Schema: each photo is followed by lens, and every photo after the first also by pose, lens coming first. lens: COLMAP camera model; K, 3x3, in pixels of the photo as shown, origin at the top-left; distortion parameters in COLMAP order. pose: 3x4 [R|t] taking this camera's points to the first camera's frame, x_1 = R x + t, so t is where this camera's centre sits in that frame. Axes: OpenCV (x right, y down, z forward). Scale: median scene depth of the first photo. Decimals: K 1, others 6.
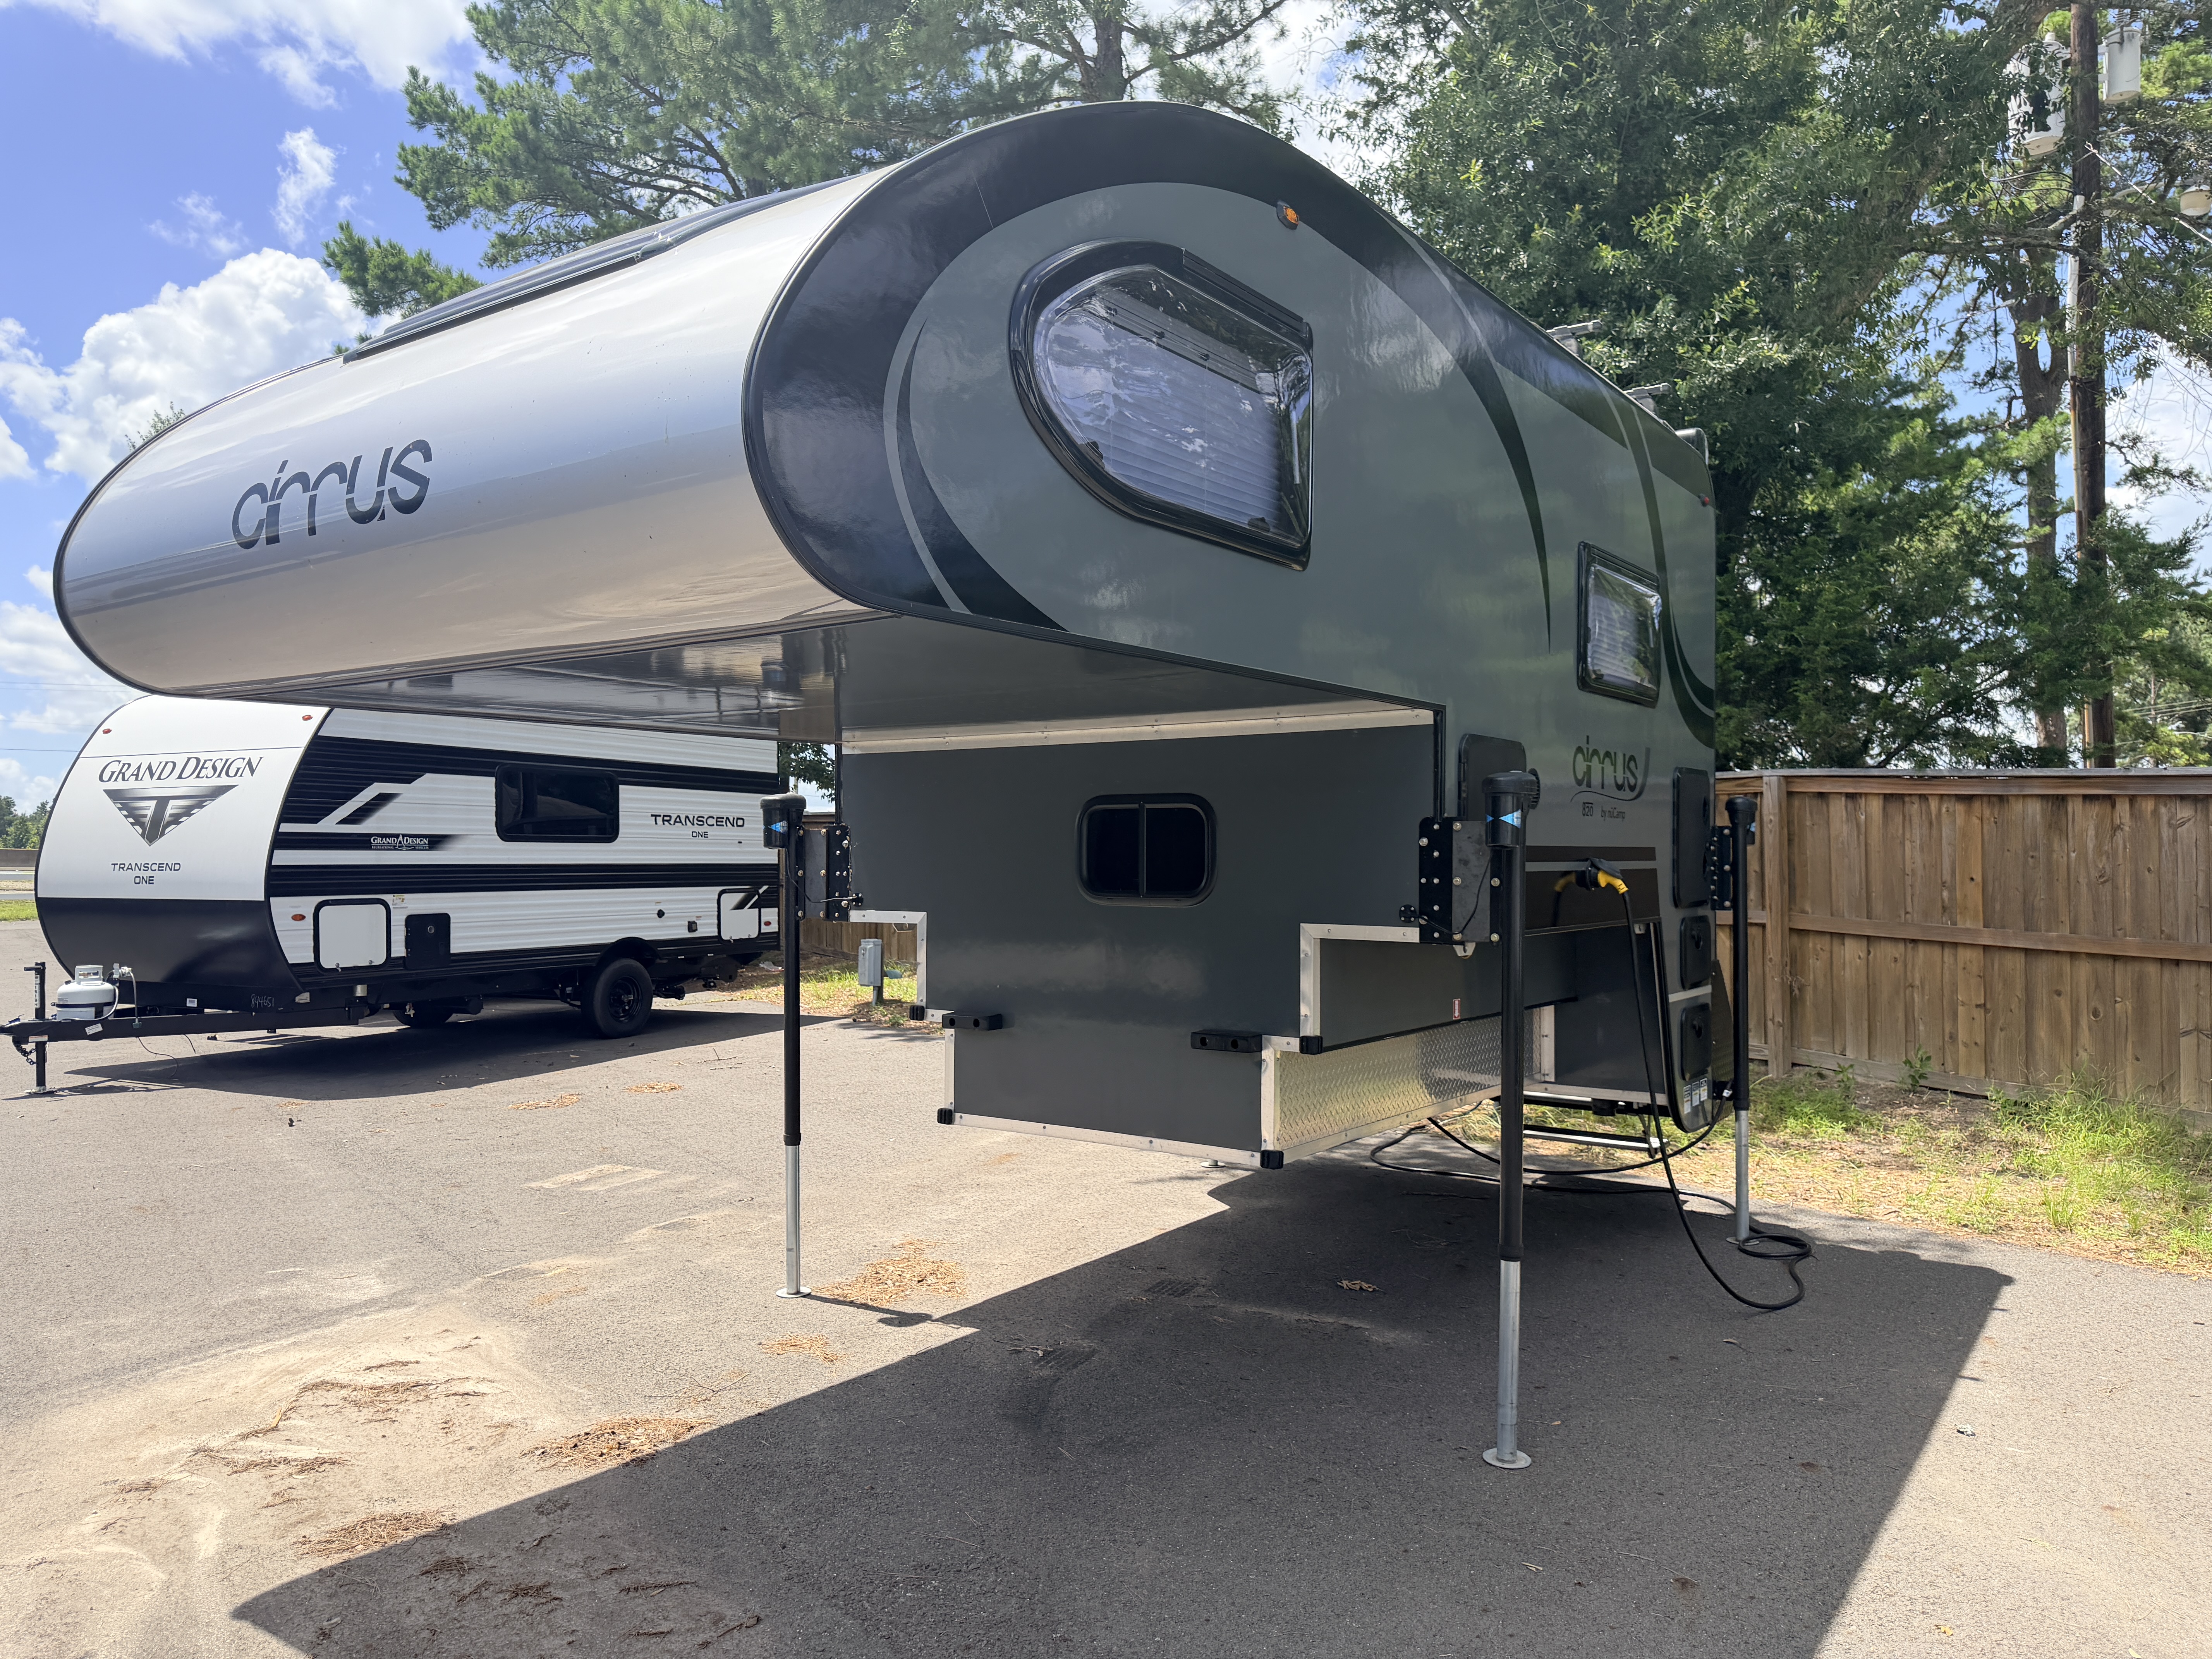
lens RADIAL K [[1562.0, 0, 1102.0], [0, 1562.0, 838.8], [0, 0, 1]] dist [0.040135, -0.041663]
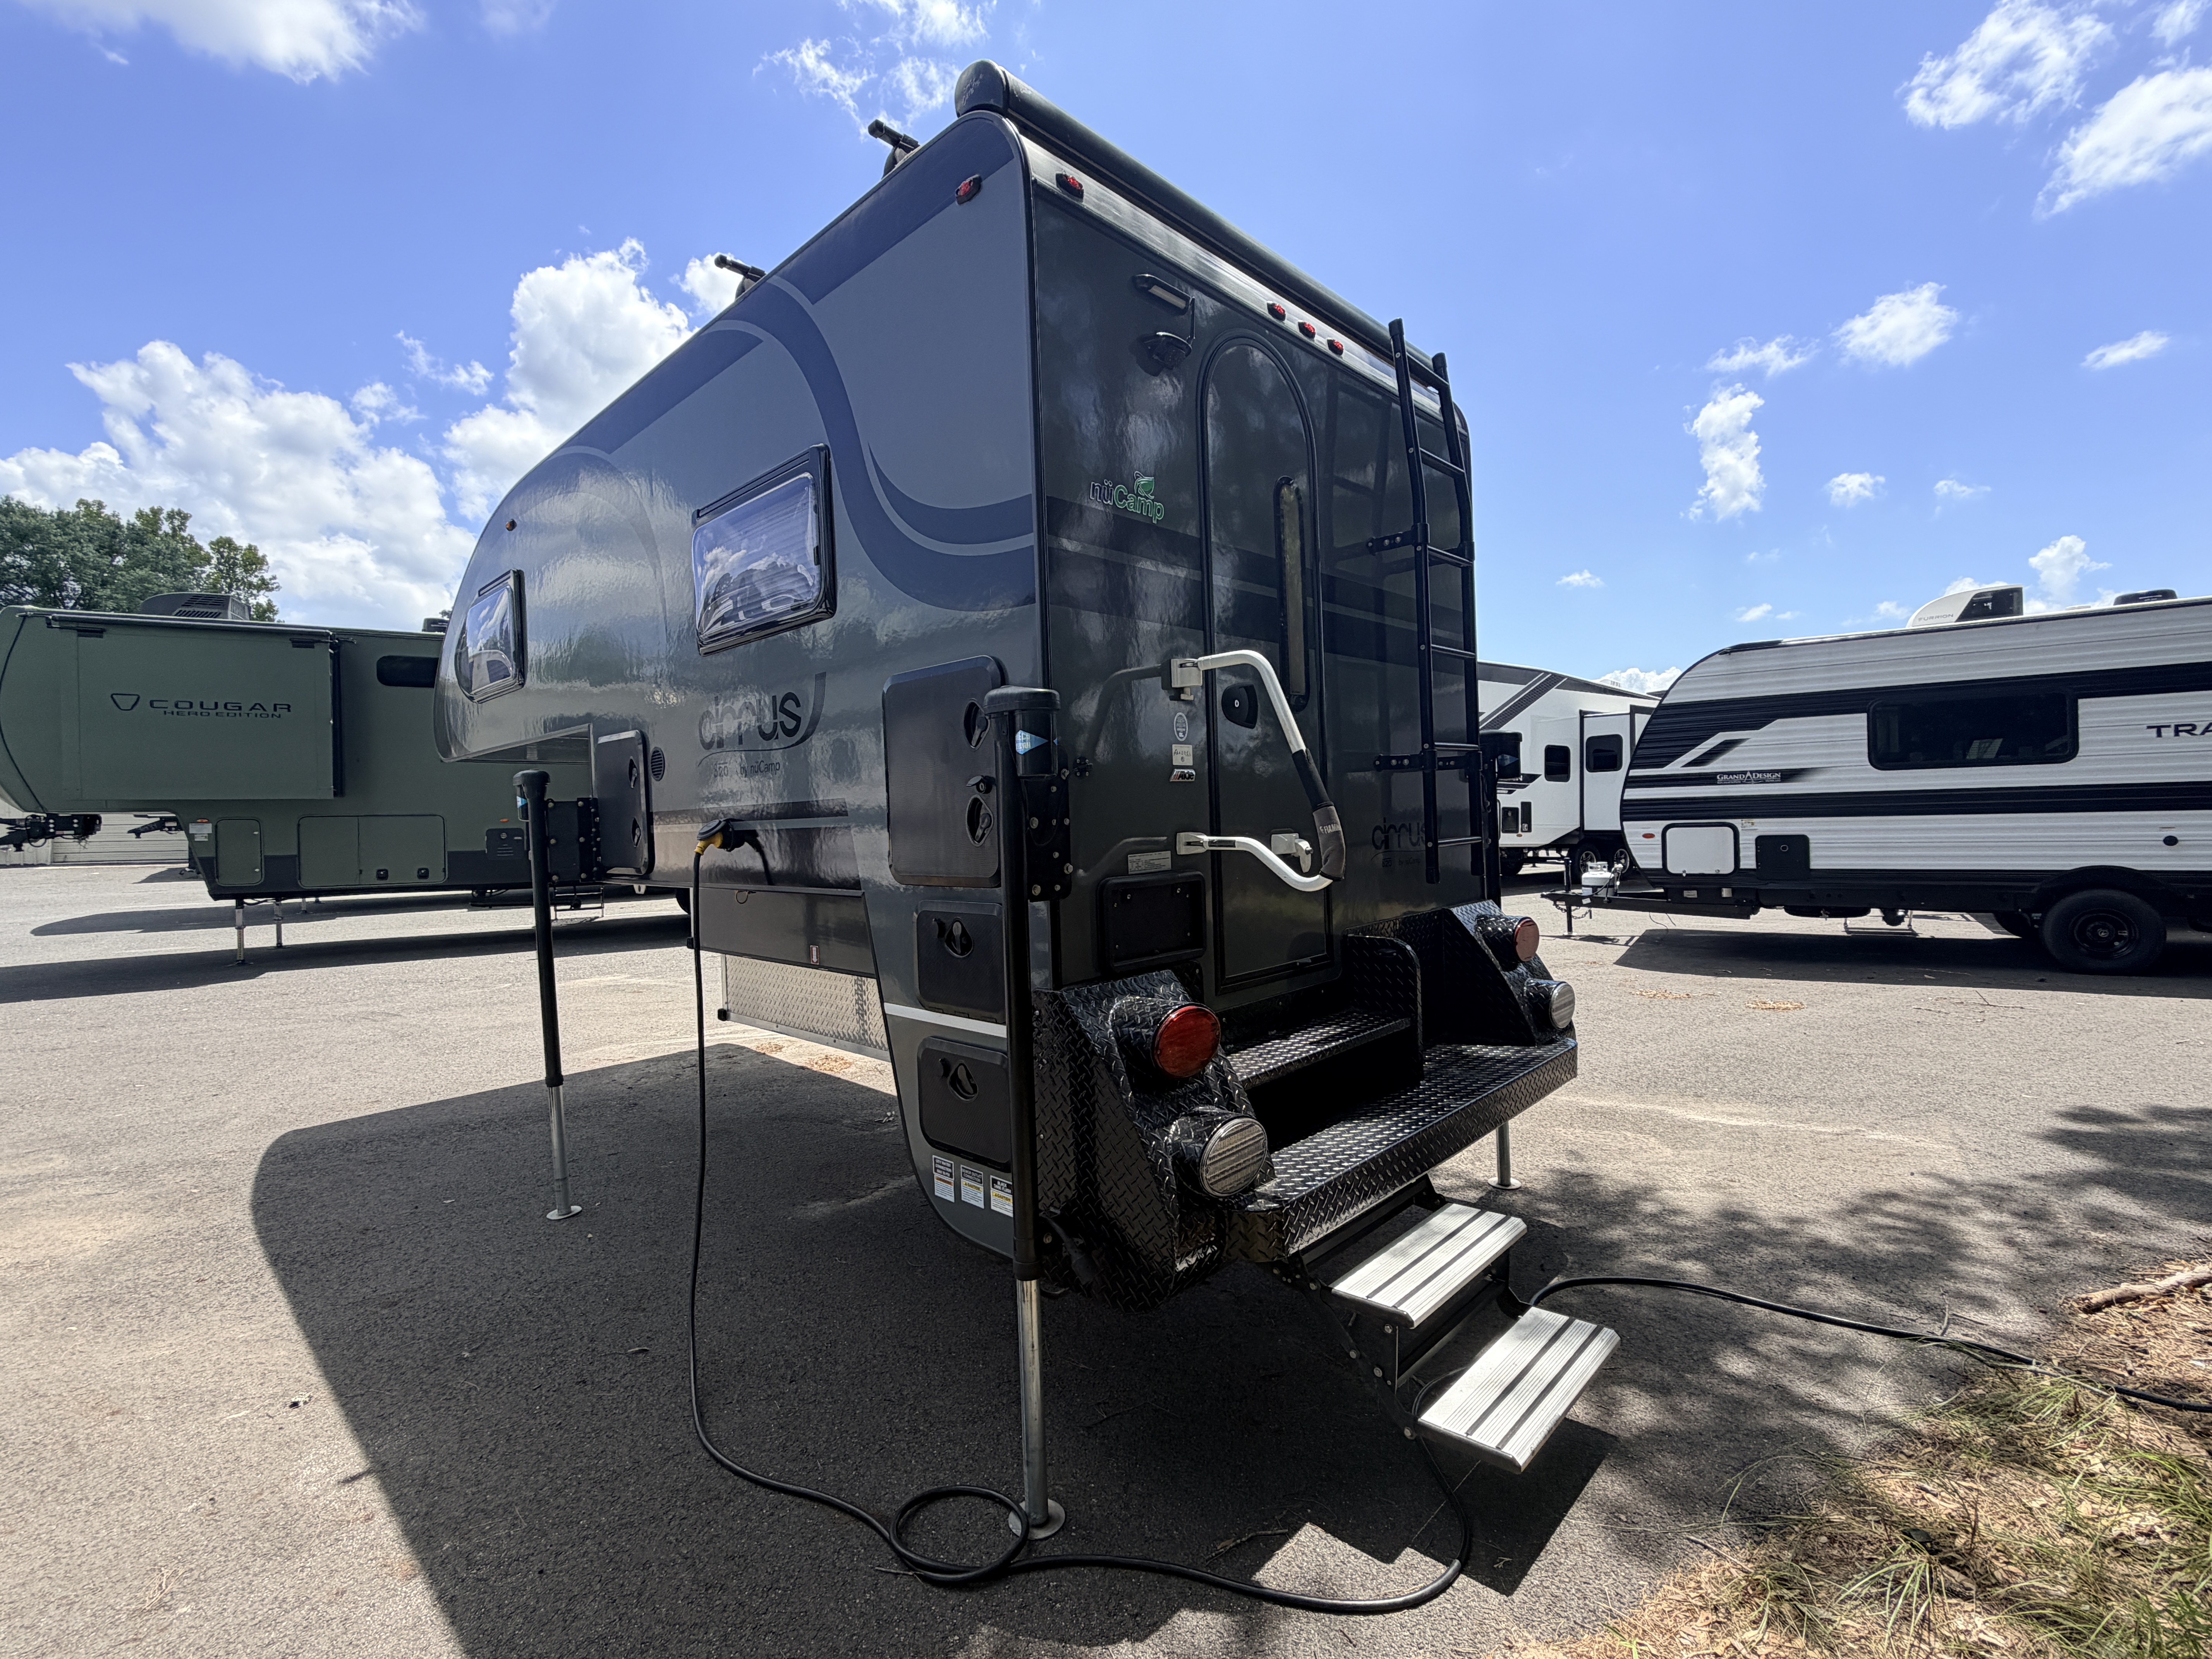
lens RADIAL K [[990.8, 0, 1100.1], [0, 990.8, 821.1], [0, 0, 1]] dist [-0.000938, 0.001154]
pose [[-0.140626, 0.010466, -0.990008, 0.976519], [0.045536, 0.998954, 0.004092, 0.024140], [0.989015, -0.044505, -0.140955, 1.435336]]
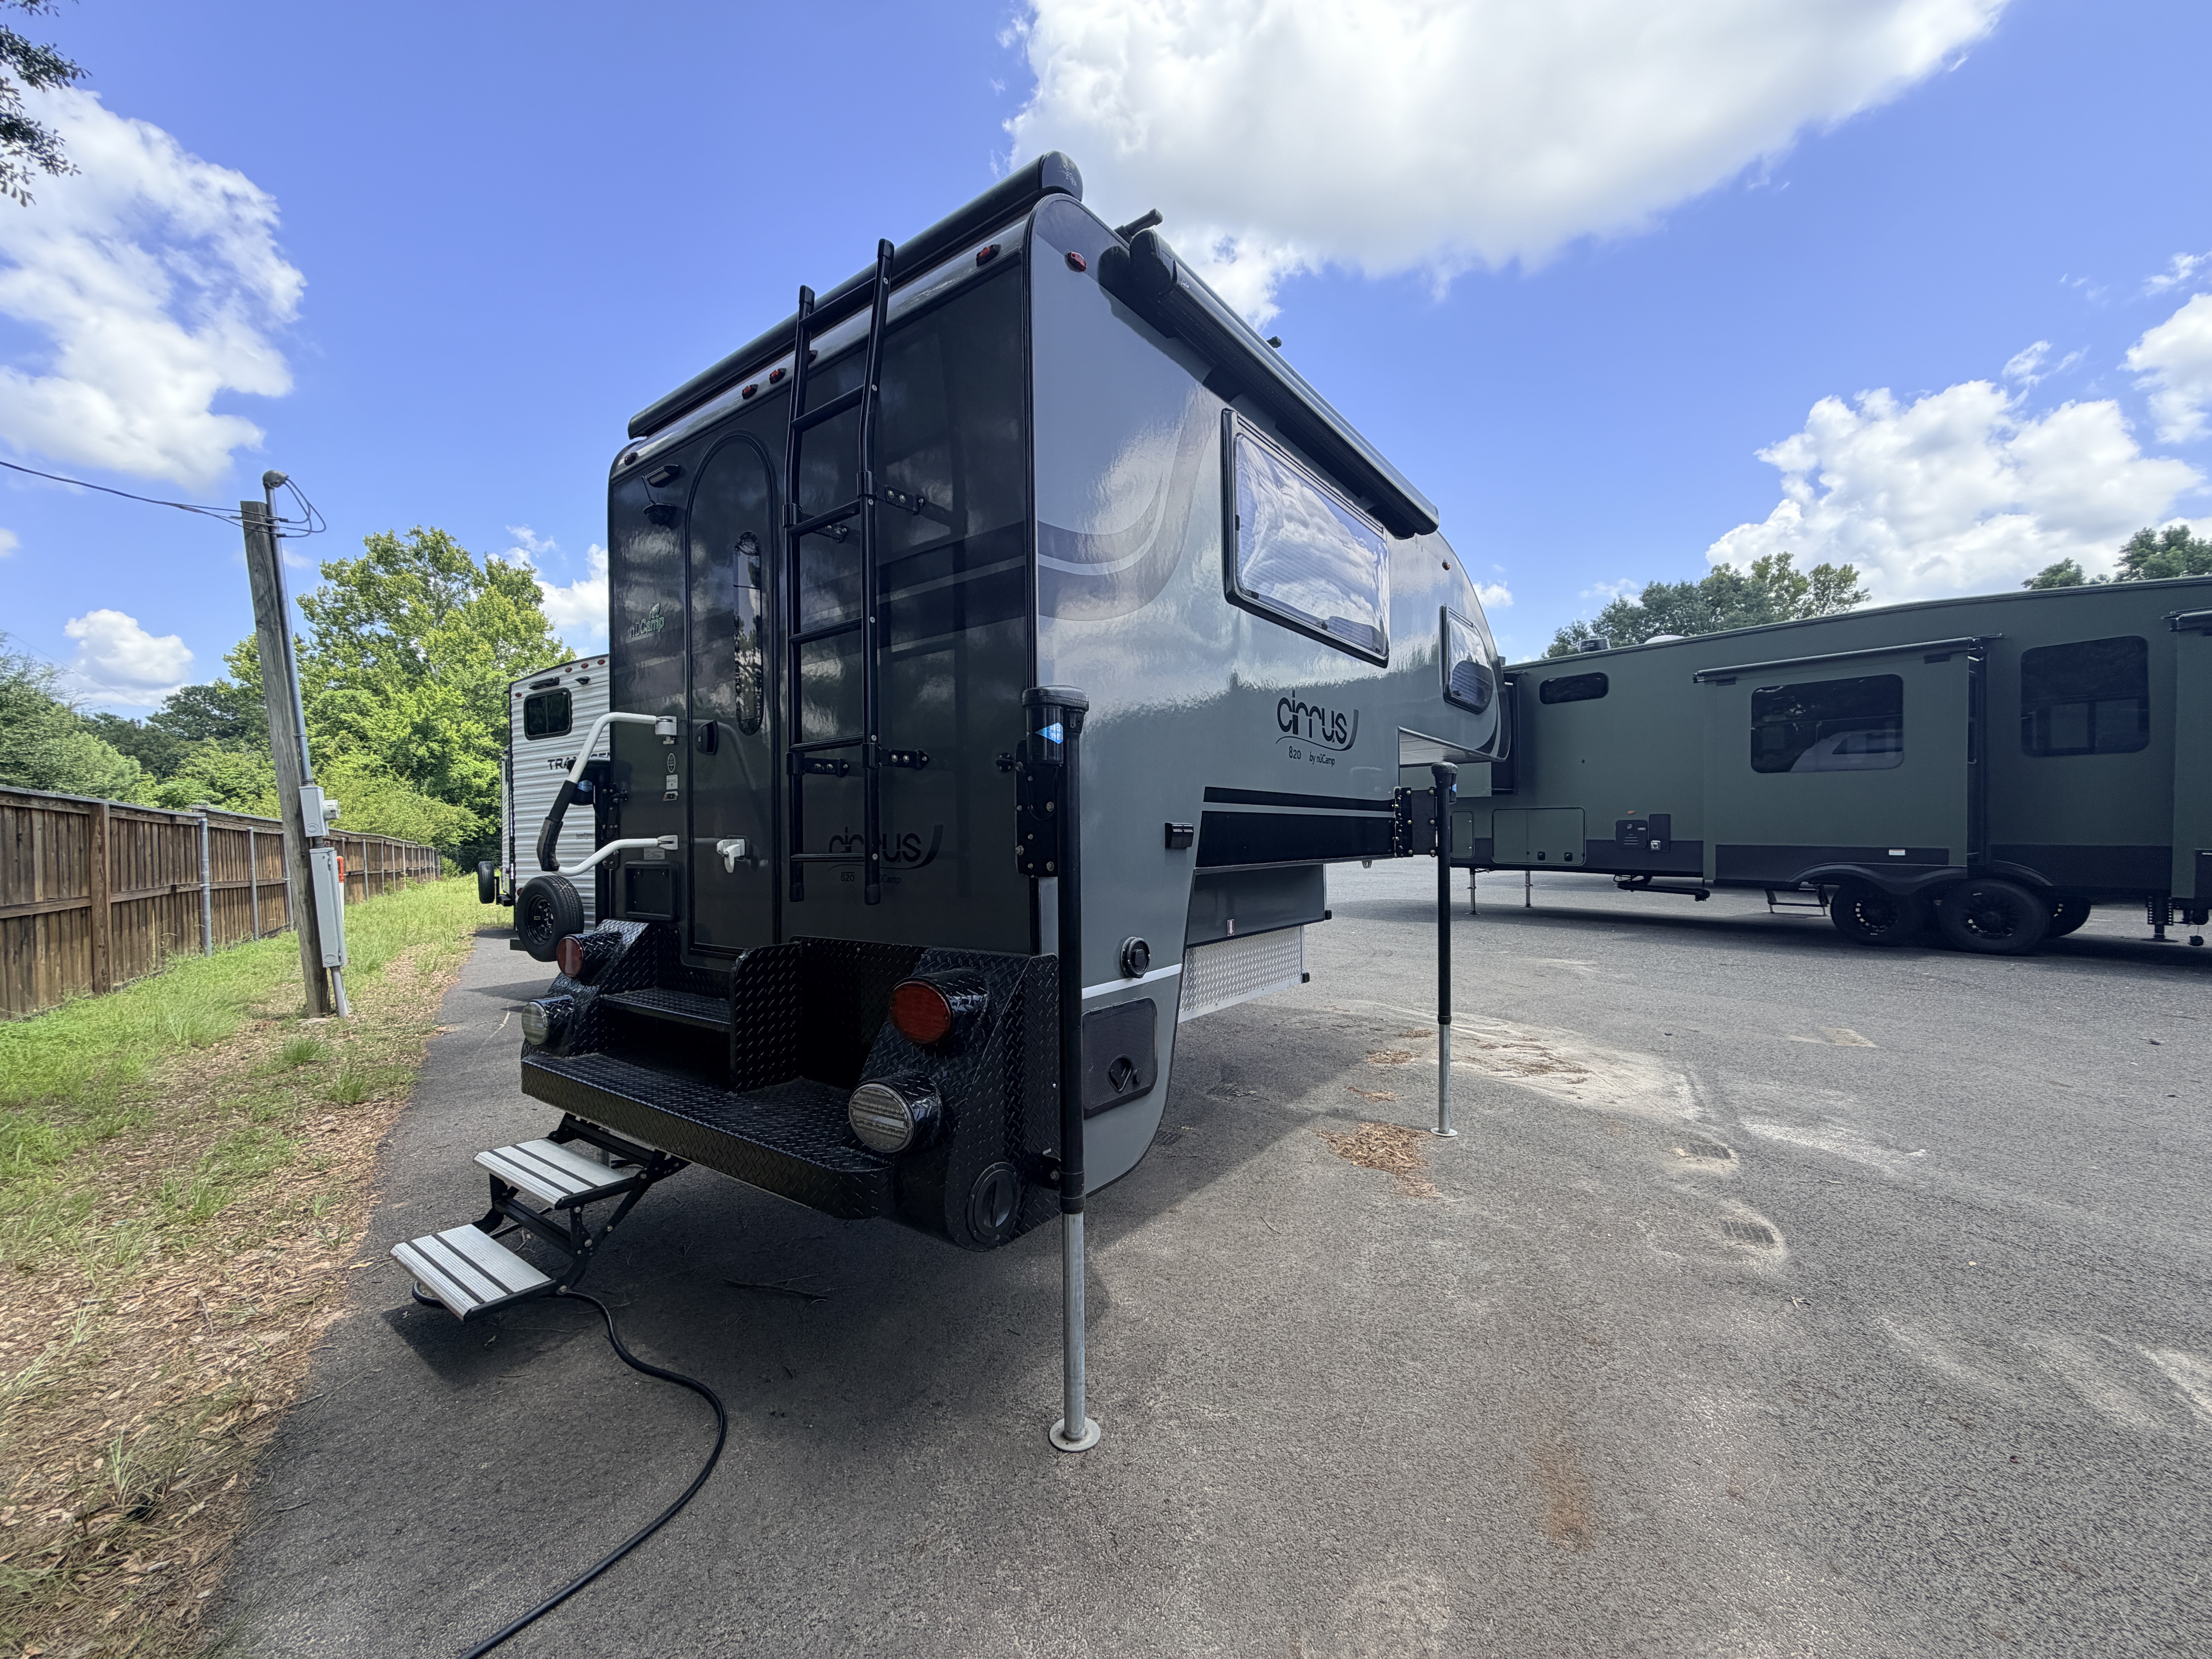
lens RADIAL K [[884.3, 0, 1095.5], [0, 884.3, 829.7], [0, 0, 1]] dist [-0.001873, 0.000825]
pose [[-0.999468, 0.013381, 0.029746, 0.091206], [0.012725, 0.999675, -0.022111, 0.048966], [-0.030032, -0.021721, -0.999313, 2.089014]]
